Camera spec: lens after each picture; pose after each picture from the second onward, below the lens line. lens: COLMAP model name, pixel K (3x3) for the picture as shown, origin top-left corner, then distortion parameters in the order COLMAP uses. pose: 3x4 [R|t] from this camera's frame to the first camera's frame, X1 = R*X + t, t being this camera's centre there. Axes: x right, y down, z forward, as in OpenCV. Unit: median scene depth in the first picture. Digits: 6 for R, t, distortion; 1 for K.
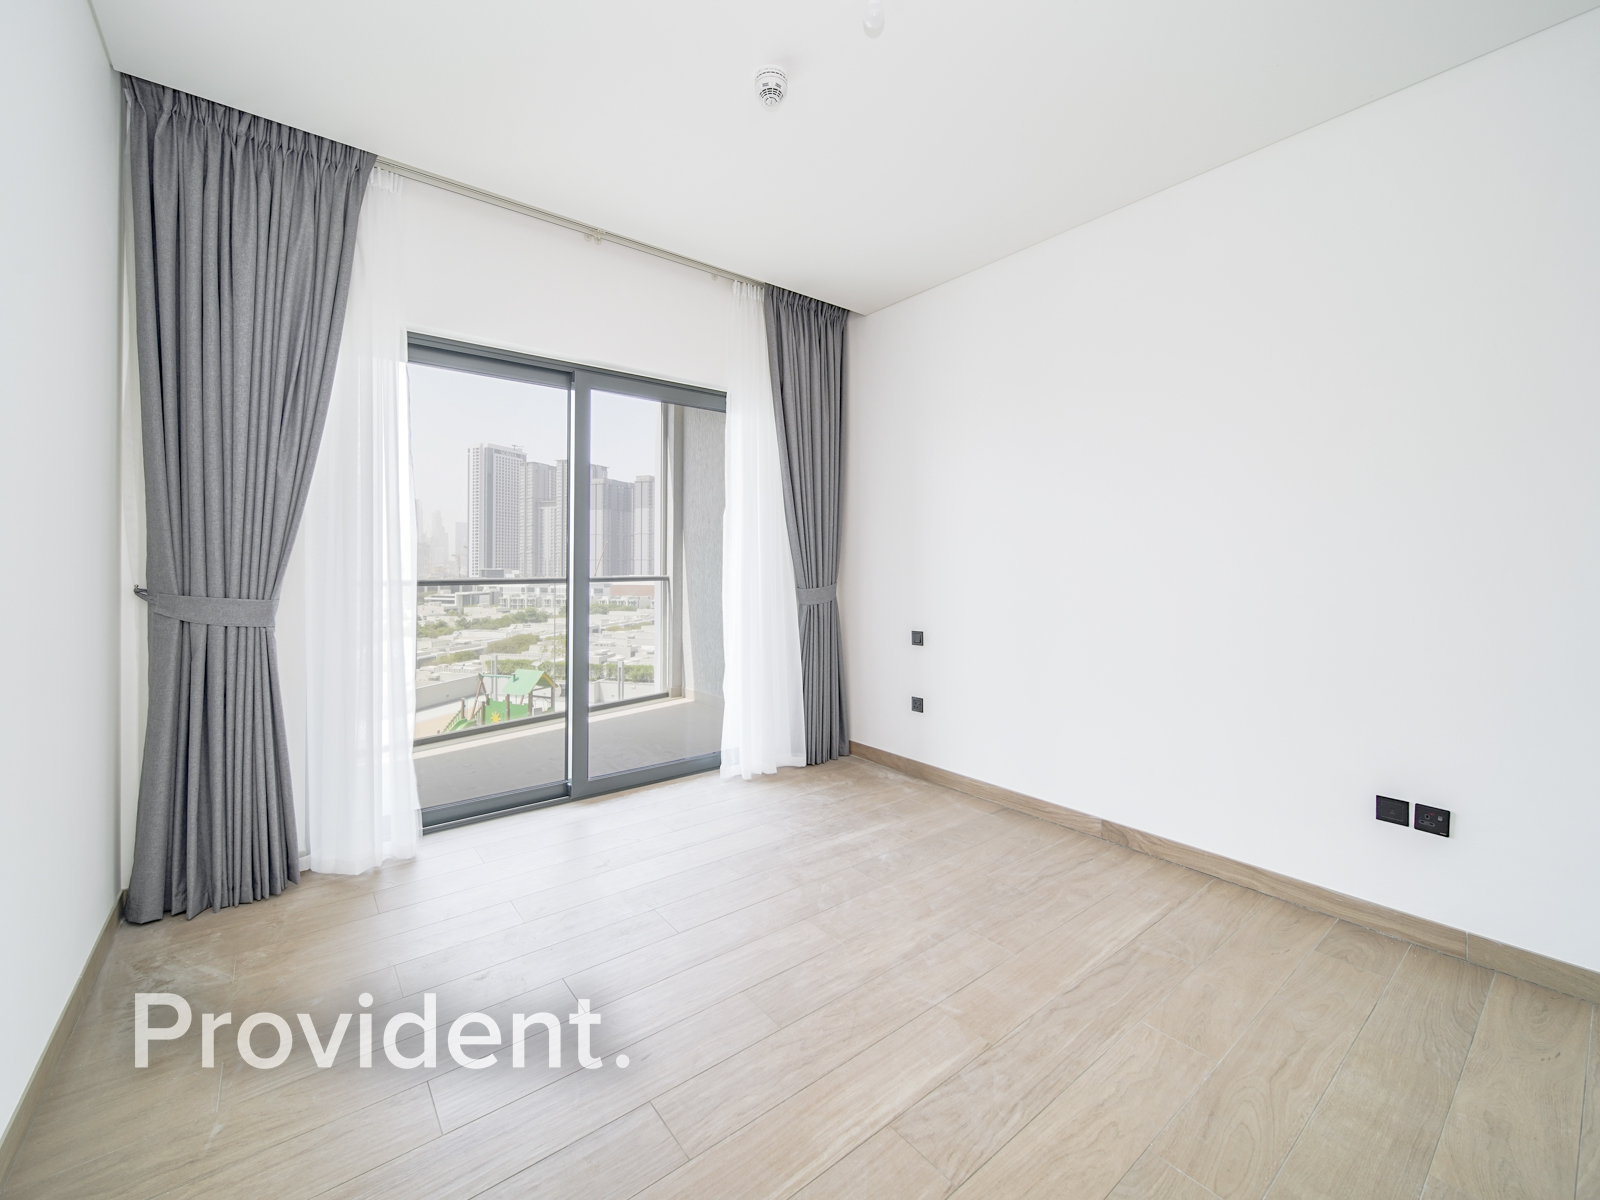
lens RADIAL K [[658.5, 0, 795.3], [0, 658.5, 564.8], [0, 0, 1]] dist [0.002168, -0.001433]
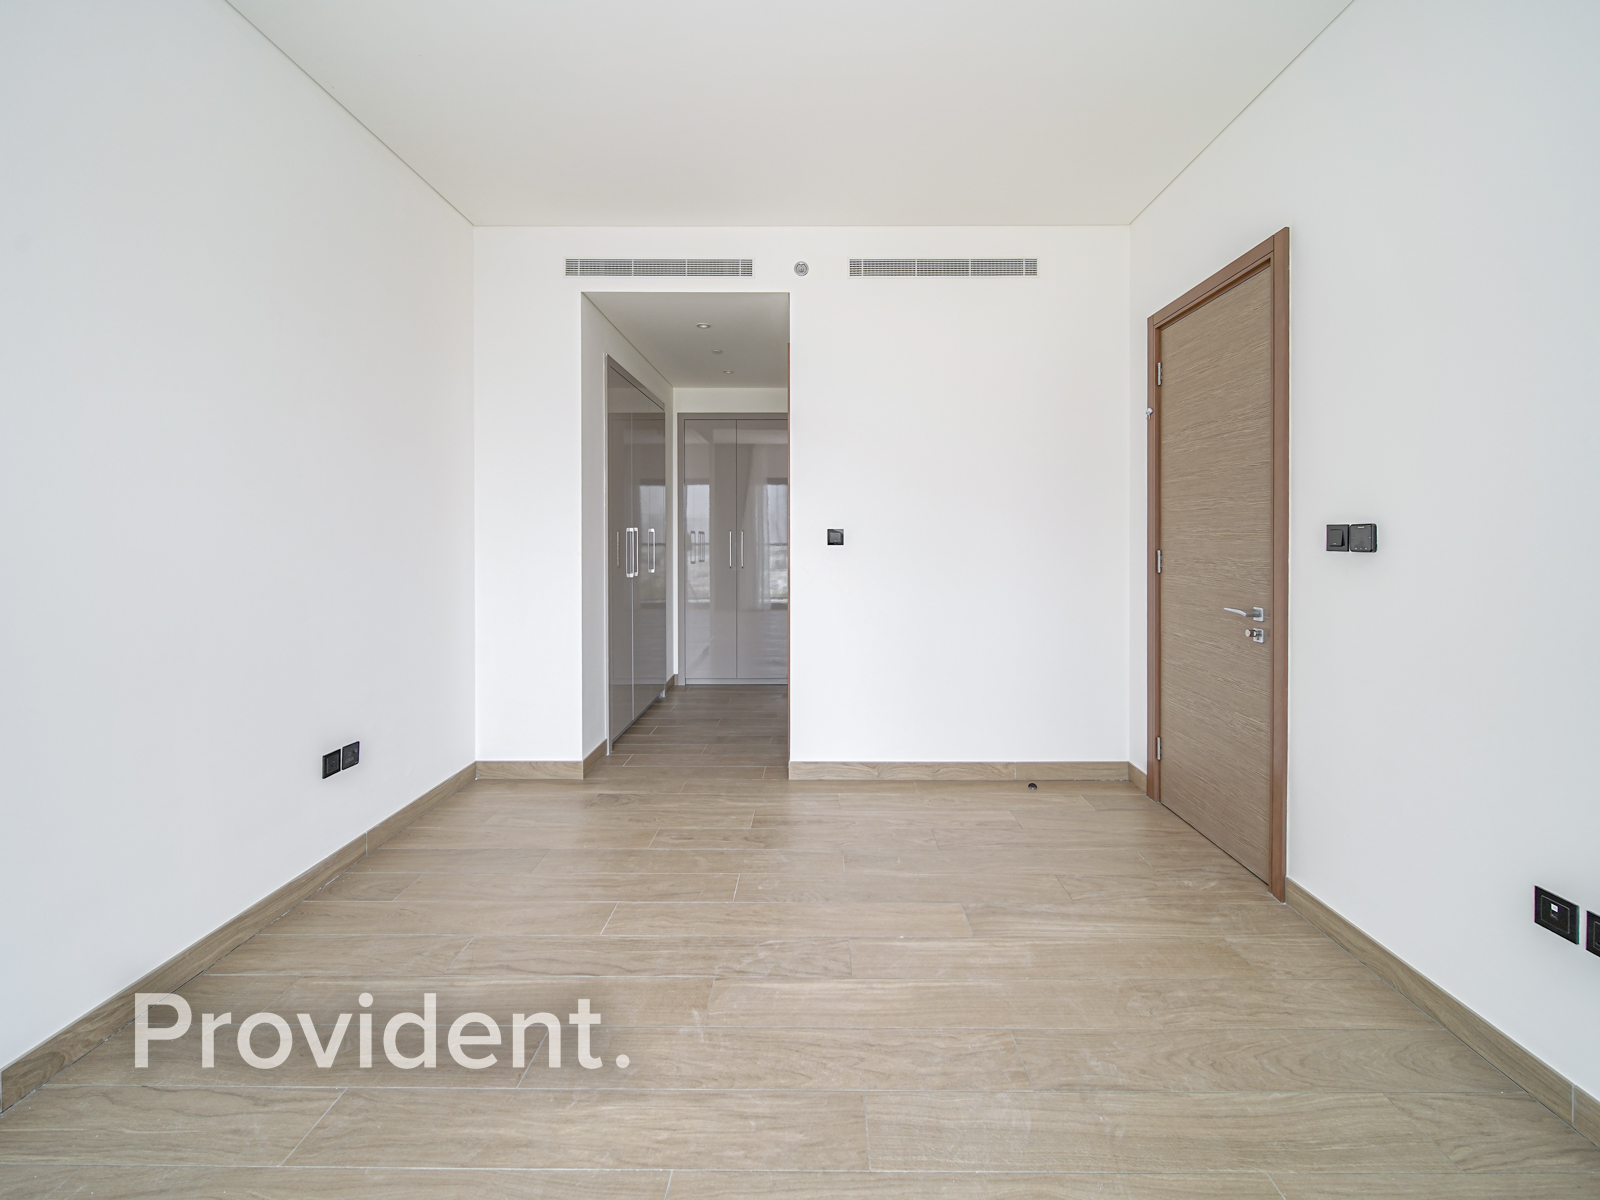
lens RADIAL K [[658.5, 0, 825.2], [0, 658.5, 541.2], [0, 0, 1]] dist [0.002168, -0.001433]
pose [[-0.793540, -0.004638, 0.608501, -0.312125], [-0.001256, 0.999981, 0.005984, 0.000231], [-0.608517, 0.003984, -0.793531, 1.082269]]
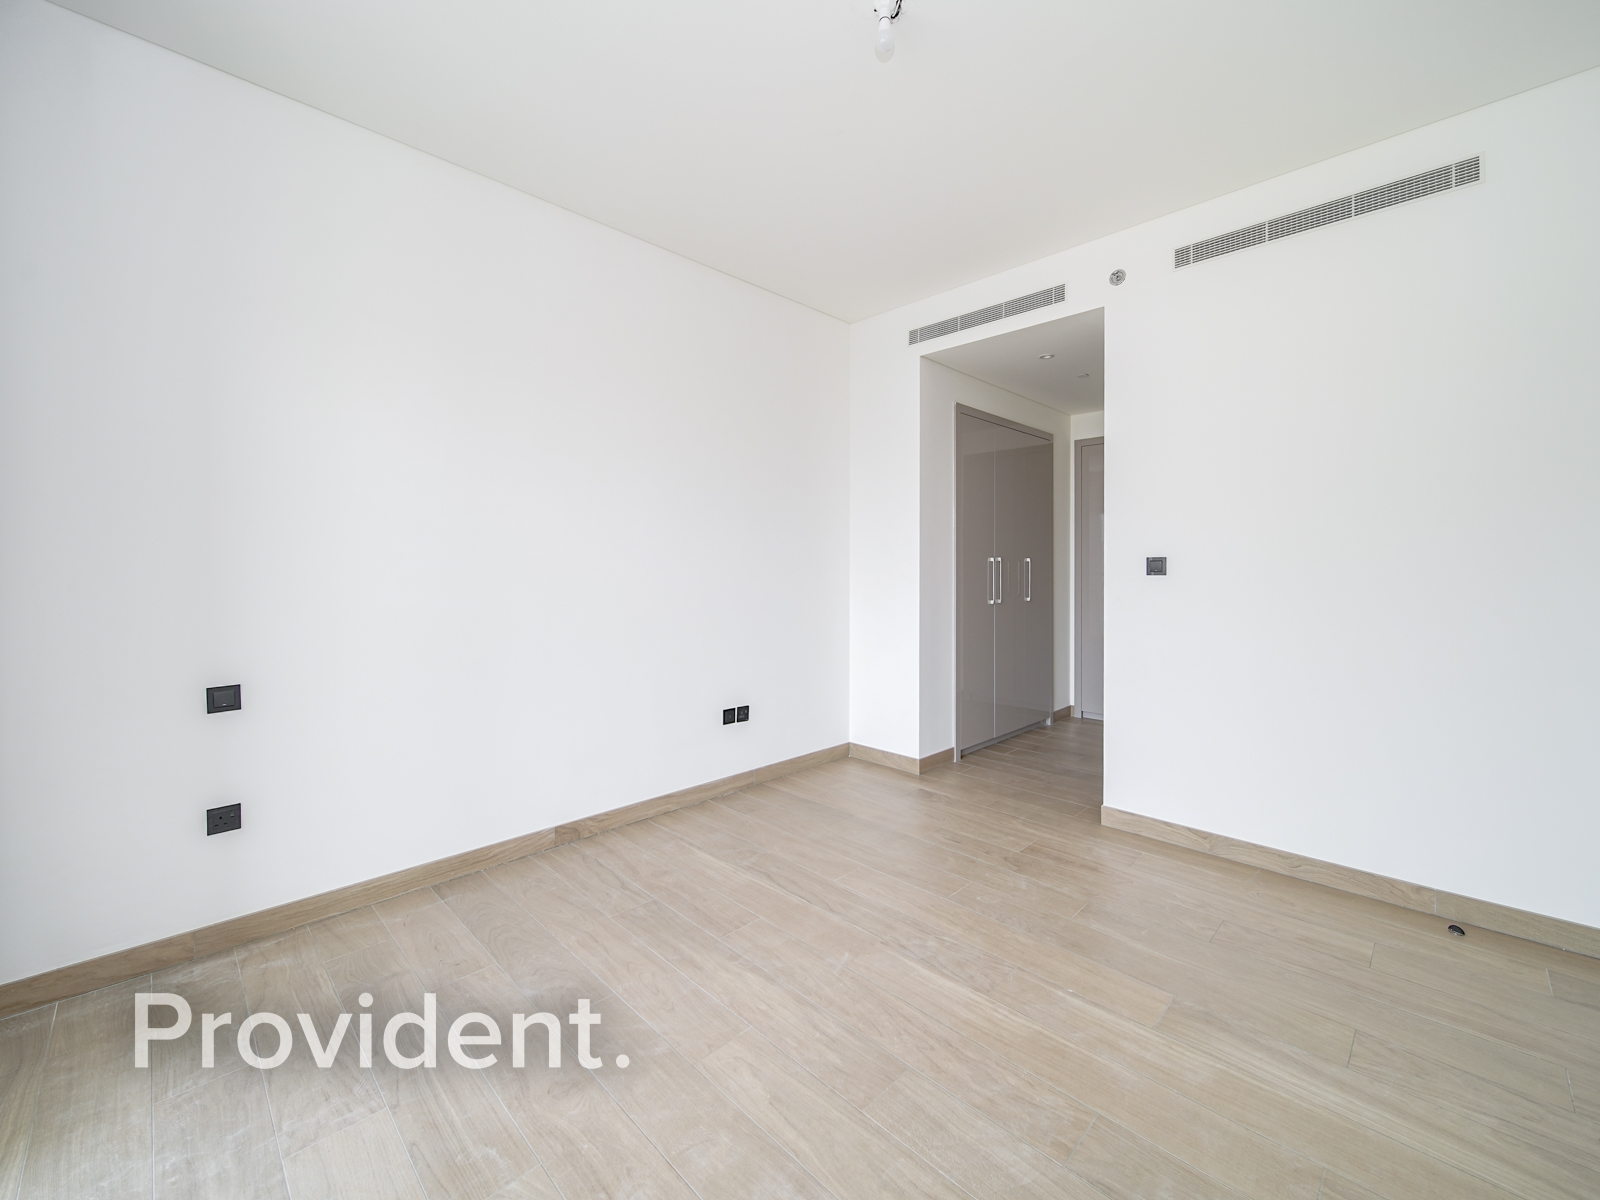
lens RADIAL K [[658.5, 0, 810.5], [0, 658.5, 562.6], [0, 0, 1]] dist [0.002168, -0.001433]
pose [[-0.134964, 0.005332, 0.990836, -0.589546], [-0.000351, 0.999985, -0.005429, 0.000573], [-0.990850, -0.001080, -0.134960, 0.809504]]
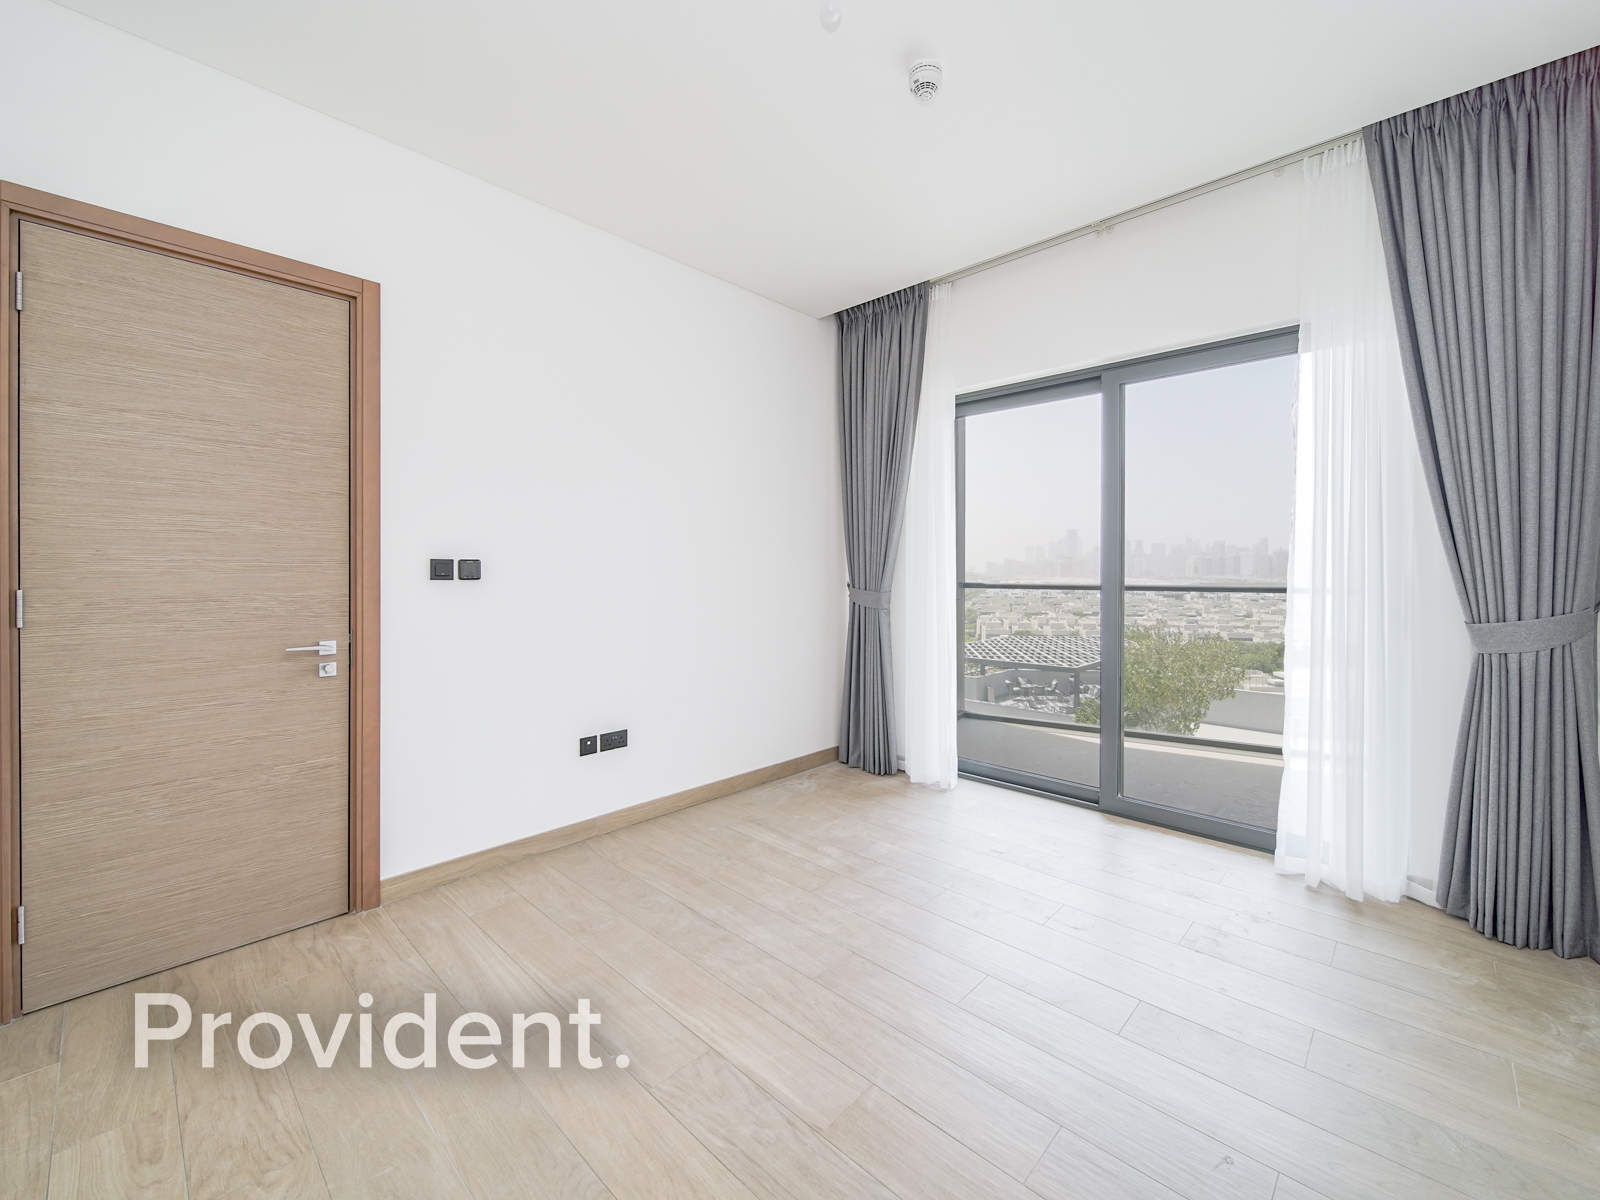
lens RADIAL K [[658.5, 0, 821.2], [0, 658.5, 576.6], [0, 0, 1]] dist [0.002168, -0.001433]
pose [[0.154763, 0.007342, -0.987924, 0.701361], [-0.001457, 0.999973, 0.007203, 0.002188], [0.987950, 0.000325, 0.154770, 0.537354]]
